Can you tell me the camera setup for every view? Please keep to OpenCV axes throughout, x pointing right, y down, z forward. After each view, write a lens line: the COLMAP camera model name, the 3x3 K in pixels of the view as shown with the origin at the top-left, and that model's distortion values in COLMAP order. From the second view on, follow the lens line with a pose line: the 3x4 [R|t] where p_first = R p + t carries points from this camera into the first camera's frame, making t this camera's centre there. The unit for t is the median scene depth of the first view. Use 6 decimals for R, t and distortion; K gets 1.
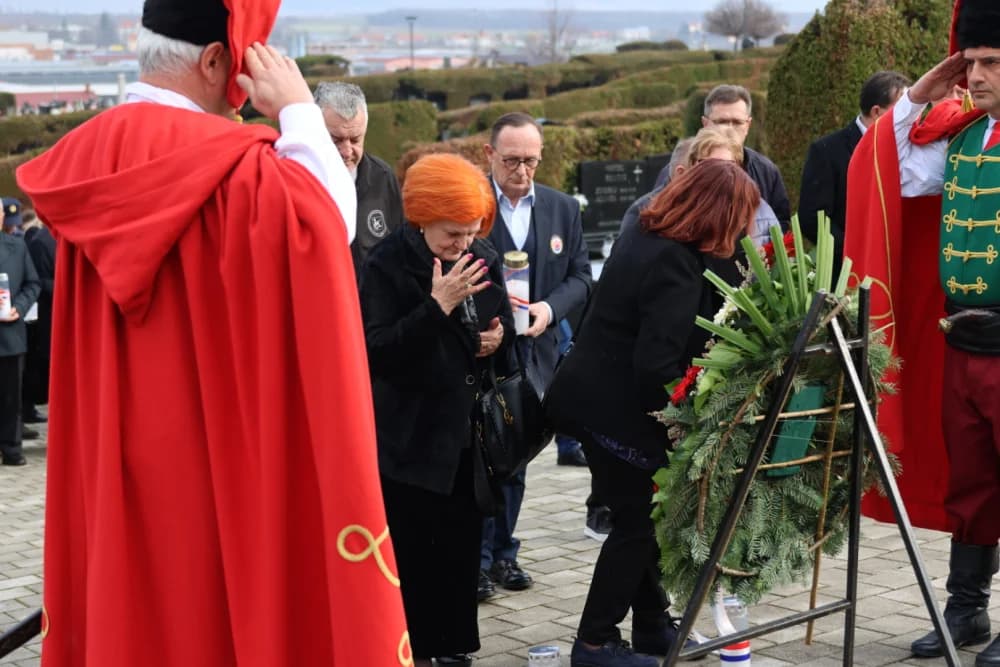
lens RADIAL K [[1647.9, 0, 496.3], [0, 1647.9, 334.9], [0, 0, 1]] dist [-0.004347, -0.135508]
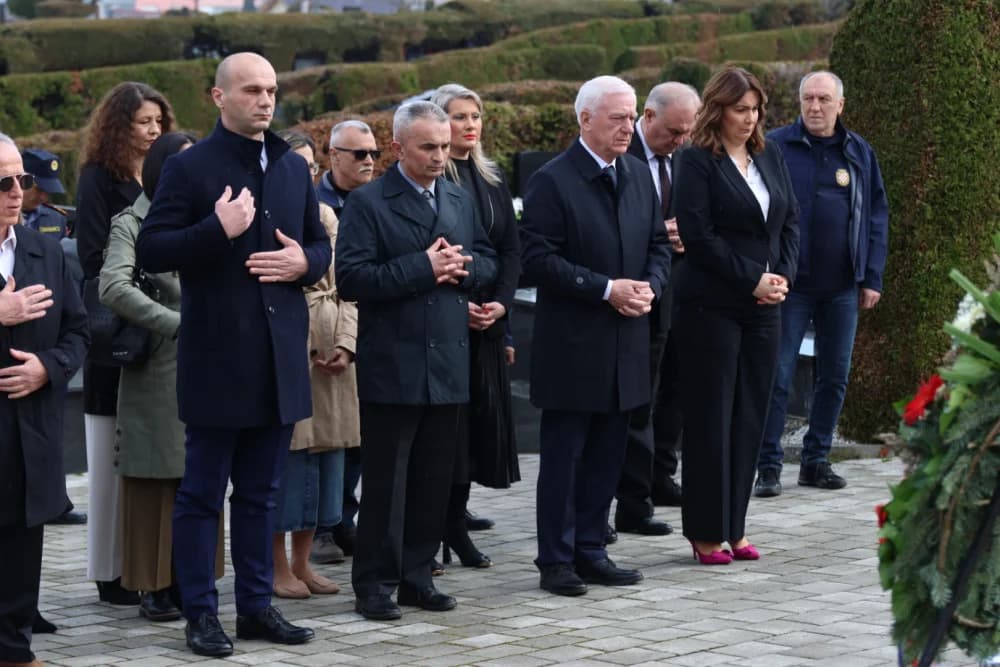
lens RADIAL K [[2411.6, 0, 501.9], [0, 2411.6, 332.8], [0, 0, 1]] dist [0.130559, -0.300266]
pose [[0.995958, 0.023903, 0.086577, -0.080823], [-0.021232, 0.999274, -0.031636, 0.014509], [-0.087270, 0.029670, 0.995743, -0.093332]]
